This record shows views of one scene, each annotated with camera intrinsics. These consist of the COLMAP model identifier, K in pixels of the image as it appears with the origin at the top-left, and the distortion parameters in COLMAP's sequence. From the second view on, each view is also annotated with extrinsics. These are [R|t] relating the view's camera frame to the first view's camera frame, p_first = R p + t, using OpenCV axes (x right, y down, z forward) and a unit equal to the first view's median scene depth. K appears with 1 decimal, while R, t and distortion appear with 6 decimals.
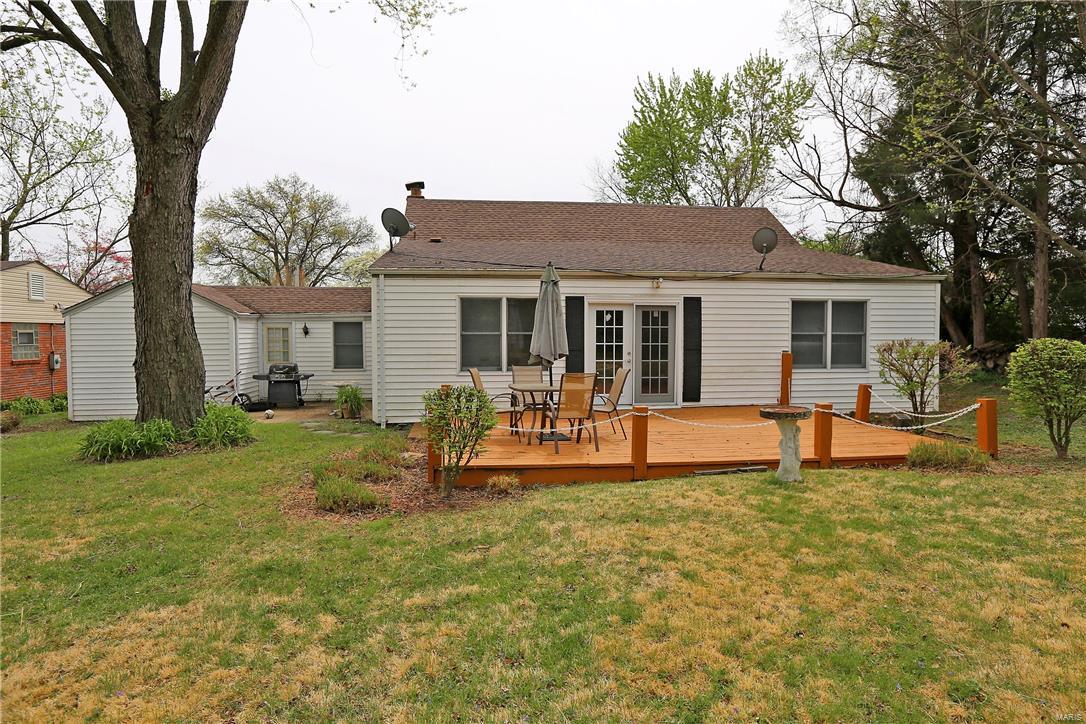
lens RADIAL K [[617.5, 0, 543.0], [0, 617.5, 362.0], [0, 0, 1]] dist [-0.002612, 0.027623]
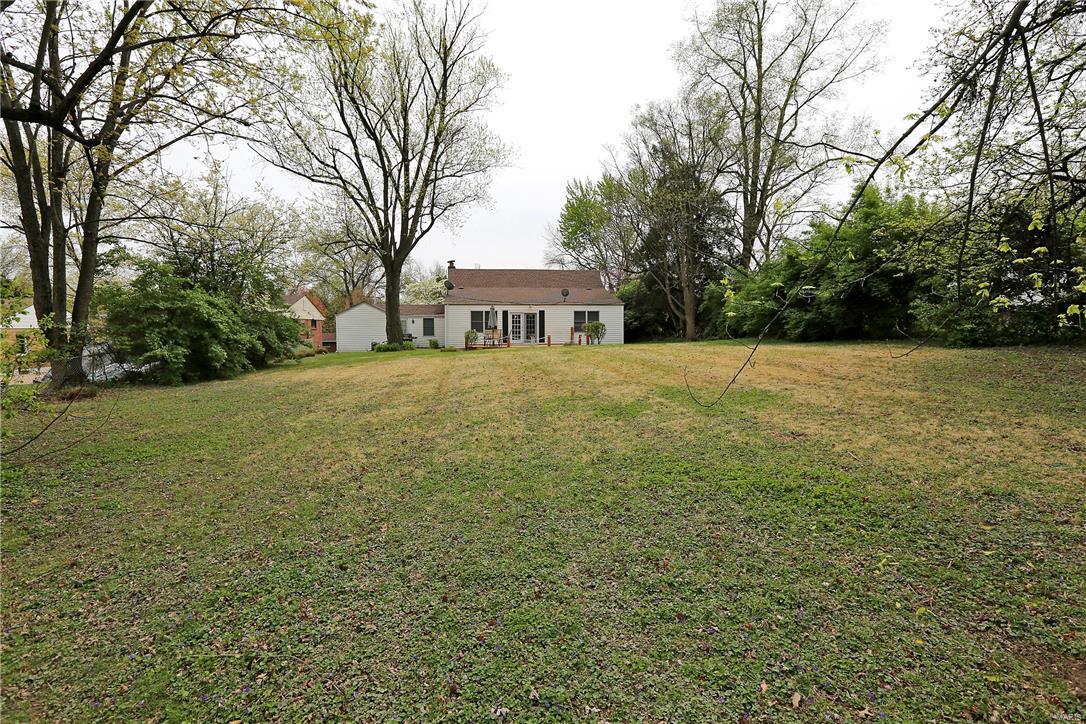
lens RADIAL K [[533.7, 0, 543.0], [0, 533.7, 362.0], [0, 0, 1]] dist [0.000375, 0.000004]
pose [[0.999972, -0.002596, 0.007027, 0.234556], [0.002472, 0.999841, 0.017660, 0.121947], [-0.007071, -0.017642, 0.999819, -1.890188]]
